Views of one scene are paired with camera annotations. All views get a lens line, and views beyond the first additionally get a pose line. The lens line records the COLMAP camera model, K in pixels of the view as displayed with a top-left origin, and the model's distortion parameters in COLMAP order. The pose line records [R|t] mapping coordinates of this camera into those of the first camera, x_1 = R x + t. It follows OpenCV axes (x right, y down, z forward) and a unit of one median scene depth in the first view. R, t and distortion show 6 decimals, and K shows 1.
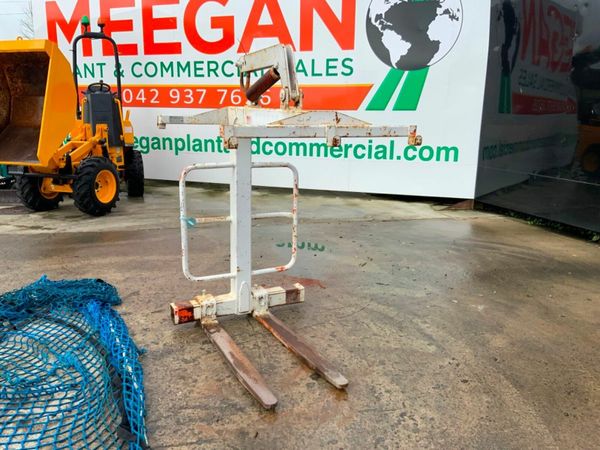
lens RADIAL K [[493.9, 0, 300.7], [0, 493.9, 229.8], [0, 0, 1]] dist [0.092983, -0.181985]
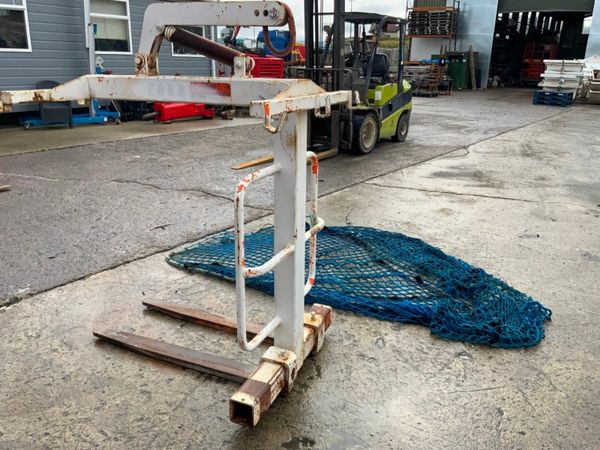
lens RADIAL K [[493.9, 0, 300.7], [0, 493.9, 229.8], [0, 0, 1]] dist [0.092983, -0.181985]
pose [[-0.776212, 0.166639, -0.608052, 0.126057], [-0.181560, 0.864502, 0.468691, -0.161793], [0.603765, 0.474201, -0.640782, 0.637809]]
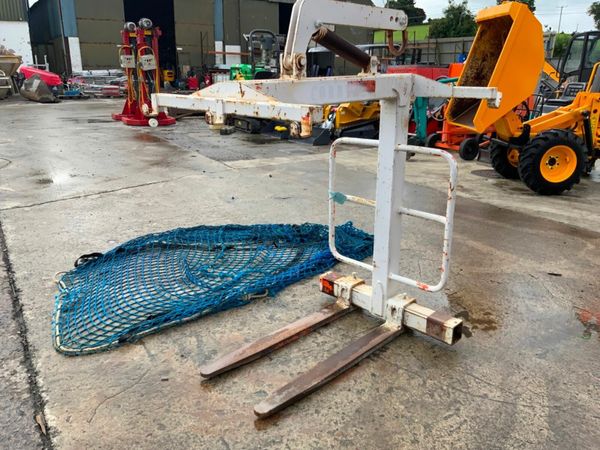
lens RADIAL K [[493.9, 0, 300.7], [0, 493.9, 229.8], [0, 0, 1]] dist [0.092983, -0.181985]
pose [[0.312240, 0.279759, -0.907877, 0.269038], [-0.218553, 0.951177, 0.217936, -0.061782], [0.924522, 0.130370, 0.358138, 0.247356]]
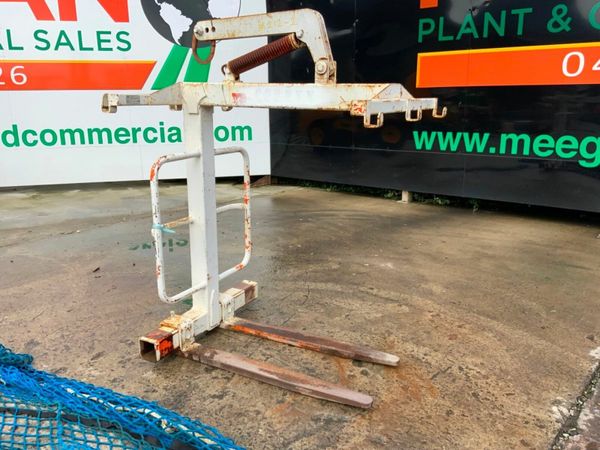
lens RADIAL K [[490.0, 0, 299.0], [0, 490.0, 231.5], [0, 0, 1]] dist [0.093471, -0.186985]
pose [[0.823074, -0.166225, 0.543065, -0.196399], [0.144390, 0.986036, 0.082974, -0.019943], [-0.549273, 0.010119, 0.835581, 0.092800]]
